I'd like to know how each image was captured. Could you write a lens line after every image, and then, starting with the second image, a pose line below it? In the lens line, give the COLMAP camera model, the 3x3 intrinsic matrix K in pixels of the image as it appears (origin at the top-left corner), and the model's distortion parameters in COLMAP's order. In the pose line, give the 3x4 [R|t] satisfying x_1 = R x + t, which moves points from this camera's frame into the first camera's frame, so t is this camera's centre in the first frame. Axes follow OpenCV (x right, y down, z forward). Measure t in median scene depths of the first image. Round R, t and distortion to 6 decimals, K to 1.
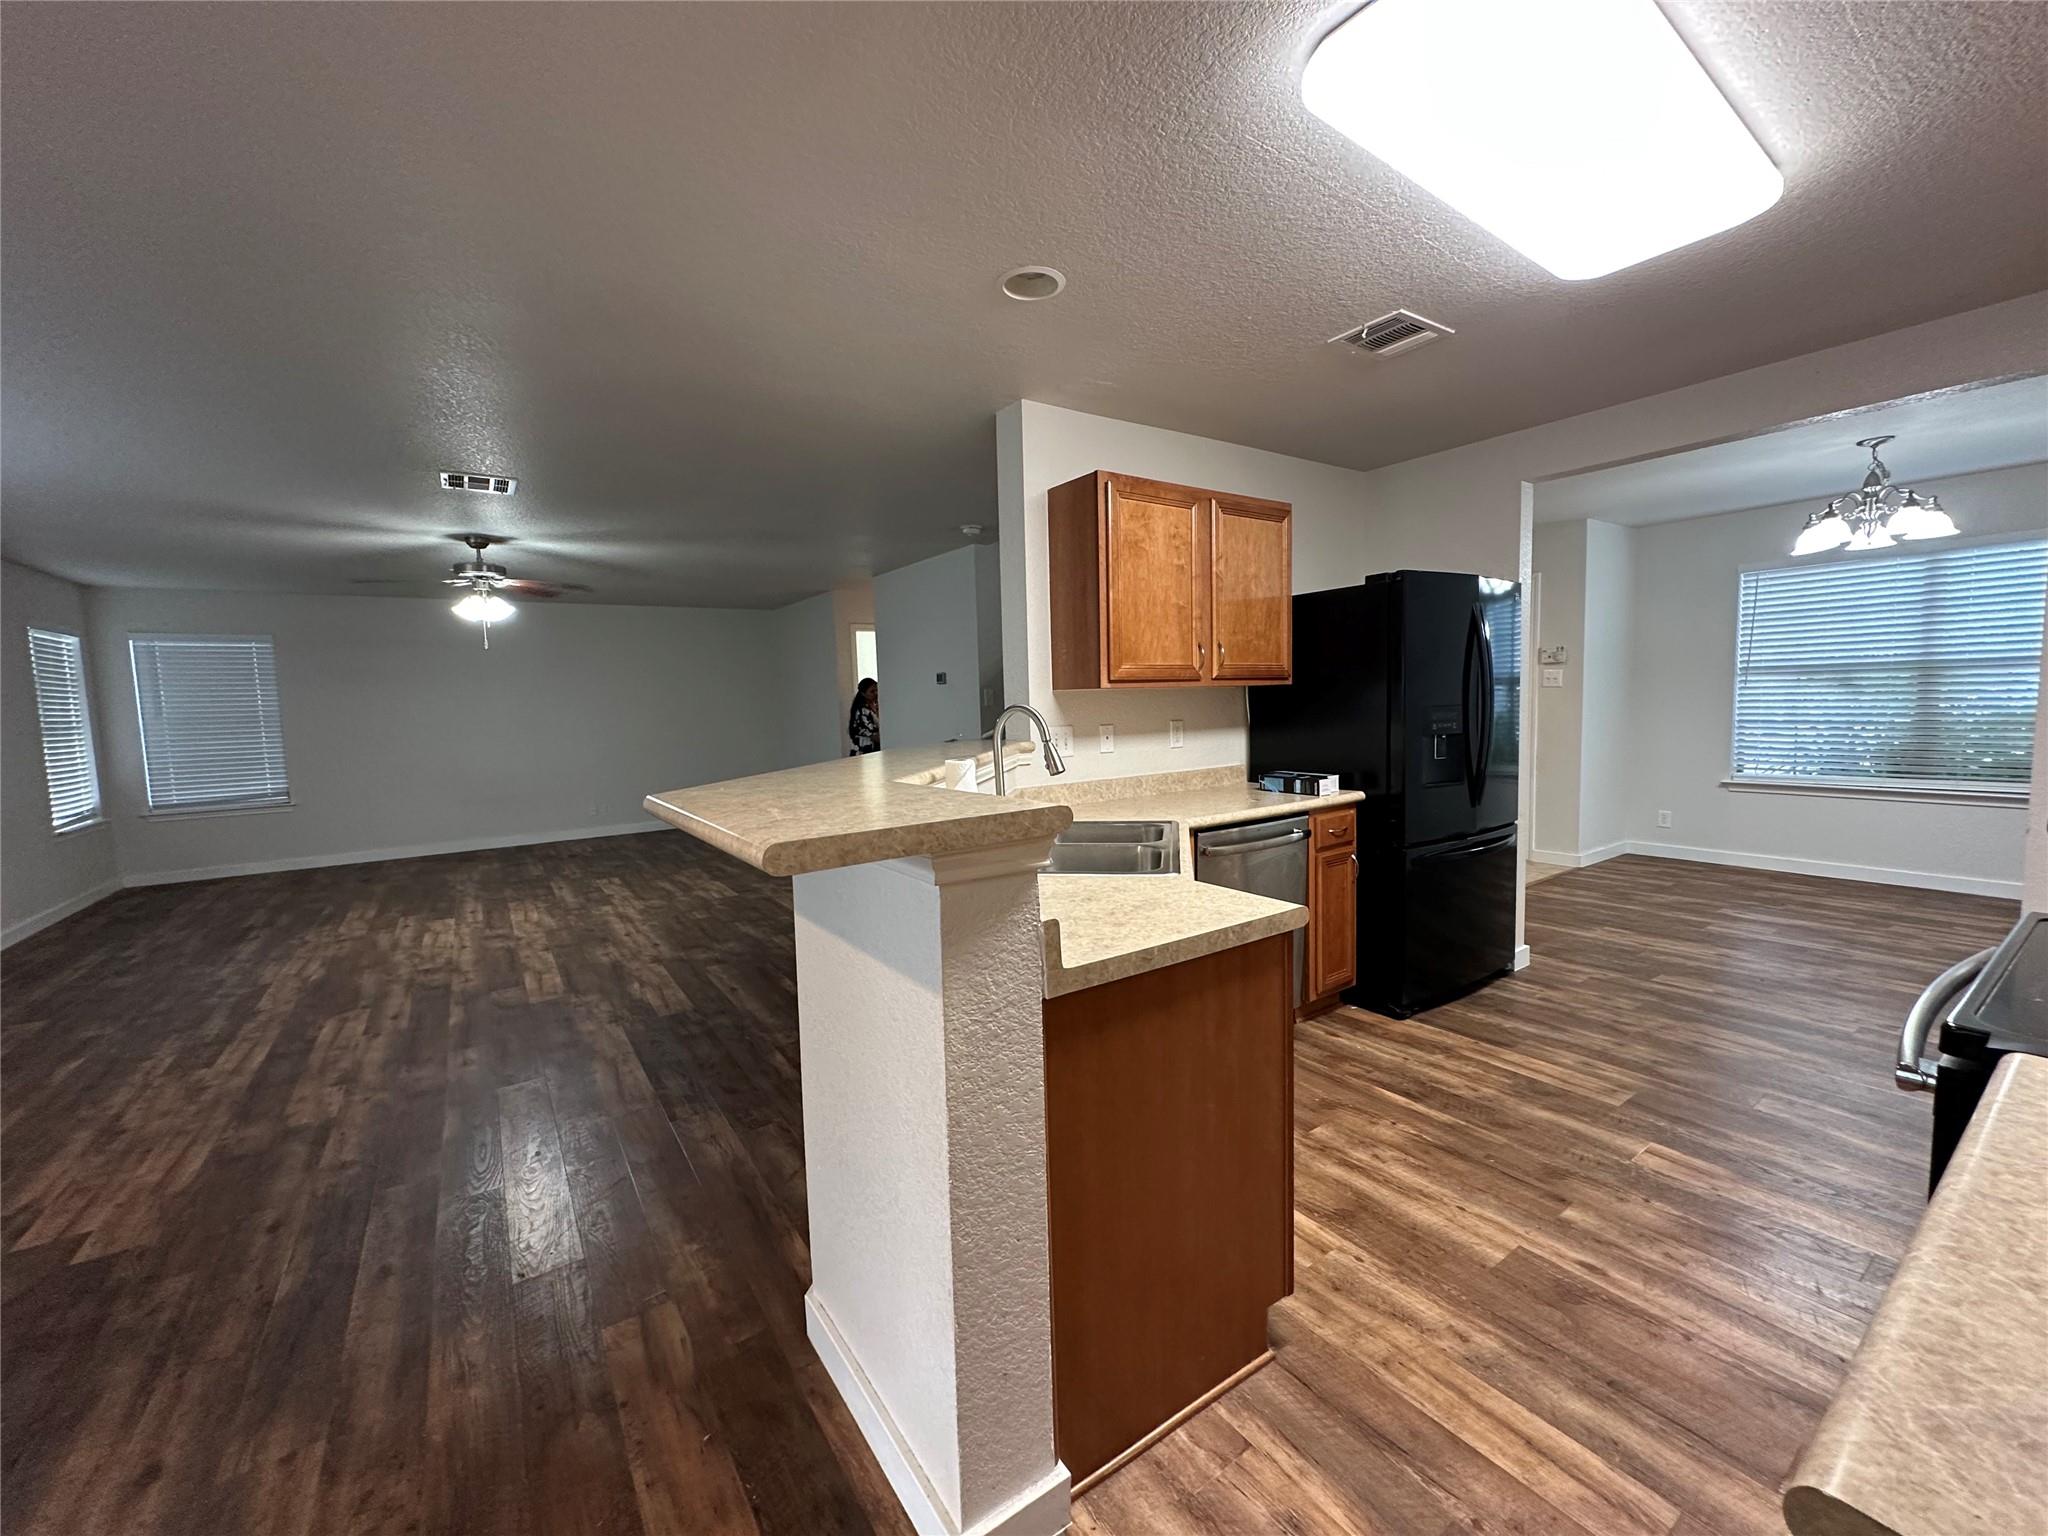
lens RADIAL K [[818.1, 0, 1017.8], [0, 818.1, 767.6], [0, 0, 1]] dist [-0.000659, -0.000065]
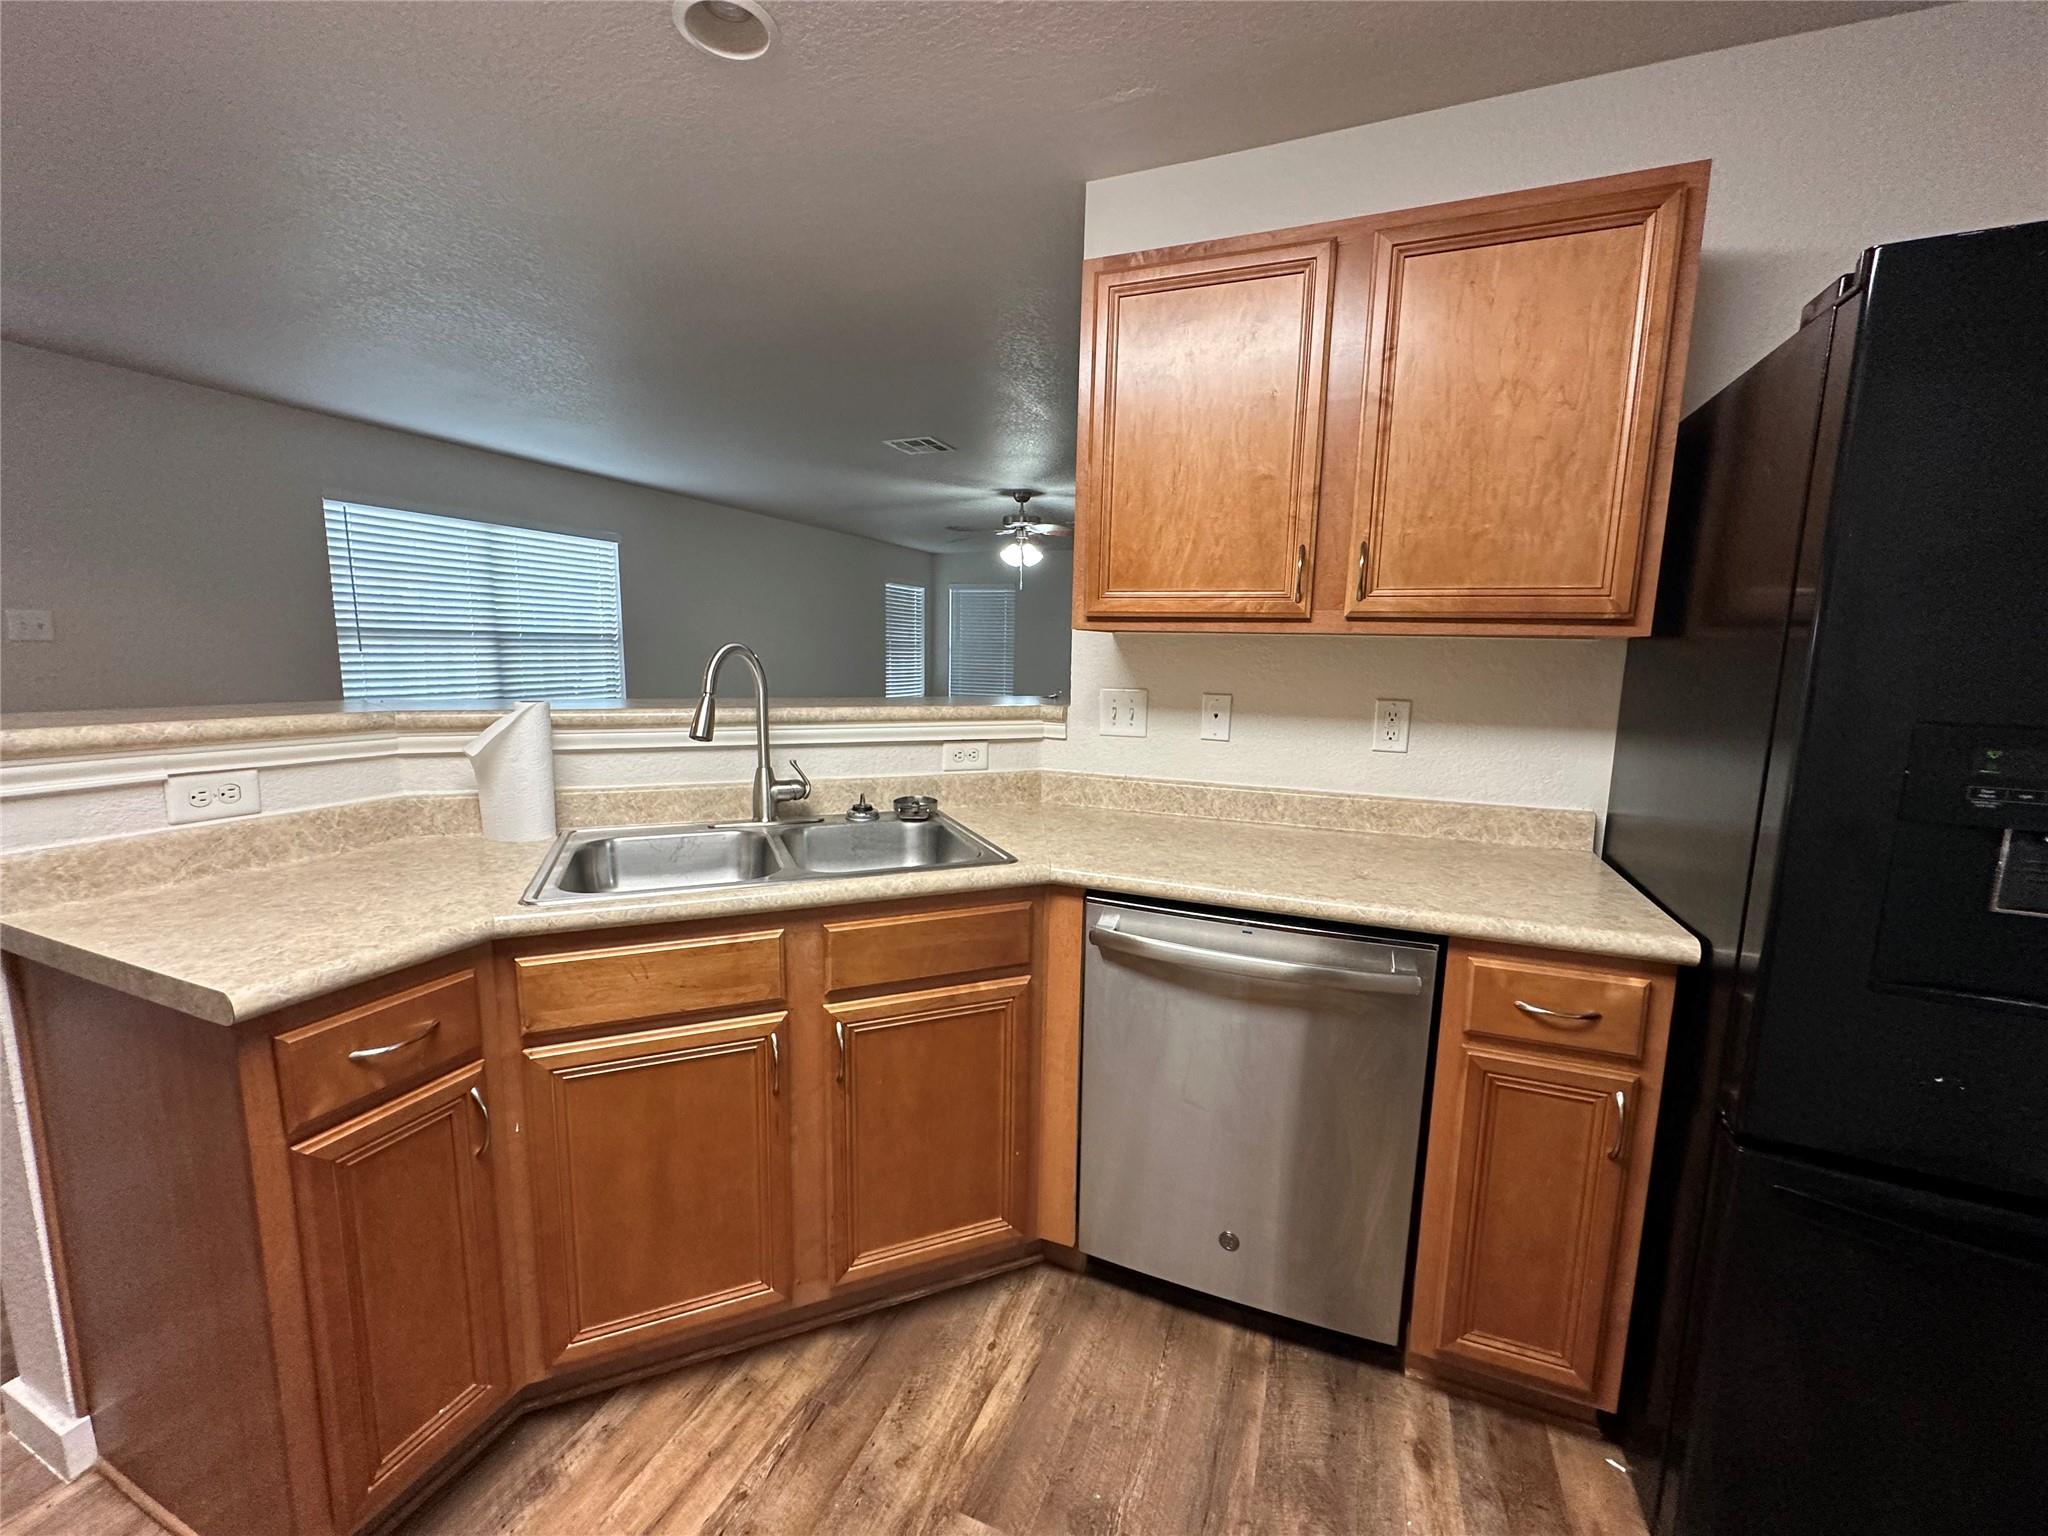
lens RADIAL K [[818.1, 0, 1019.7], [0, 818.1, 765.0], [0, 0, 1]] dist [-0.000659, -0.000065]
pose [[0.551653, 0.157440, -0.819080, 0.517565], [-0.105468, 0.987308, 0.118743, -0.055698], [0.827379, 0.020882, 0.561256, 0.529583]]
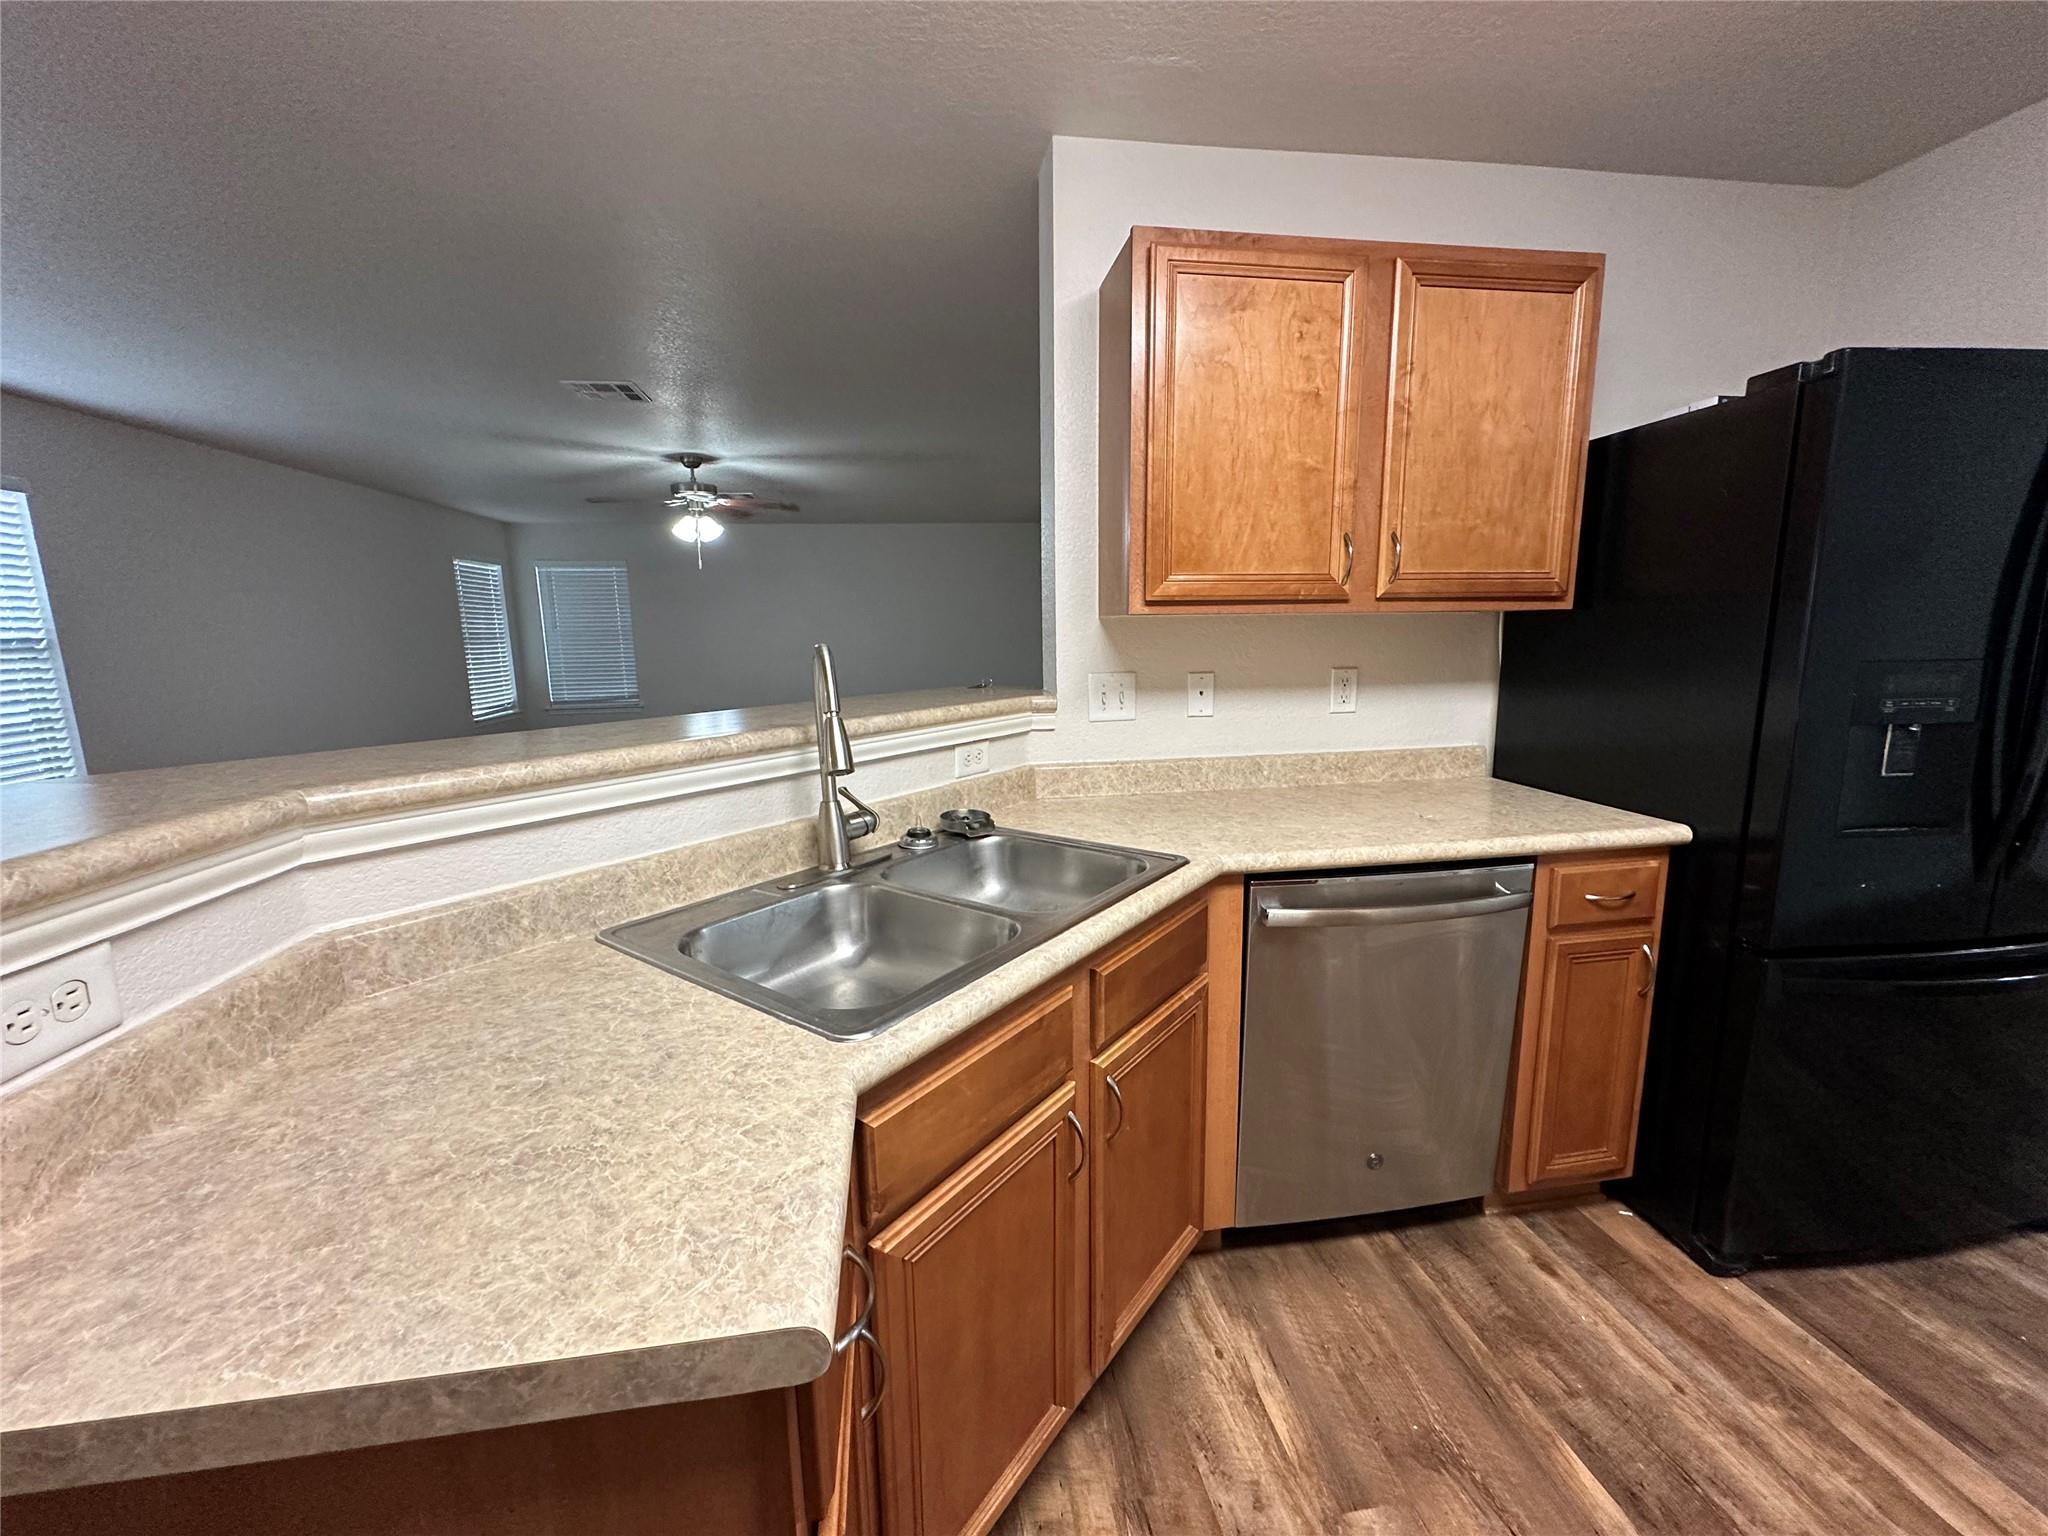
lens RADIAL K [[818.1, 0, 1020.4], [0, 818.1, 765.9], [0, 0, 1]] dist [-0.000659, -0.000065]
pose [[0.900397, 0.086850, -0.426312, 0.252354], [-0.046491, 0.993469, 0.104202, -0.039260], [0.432577, -0.074003, 0.898555, 0.357076]]
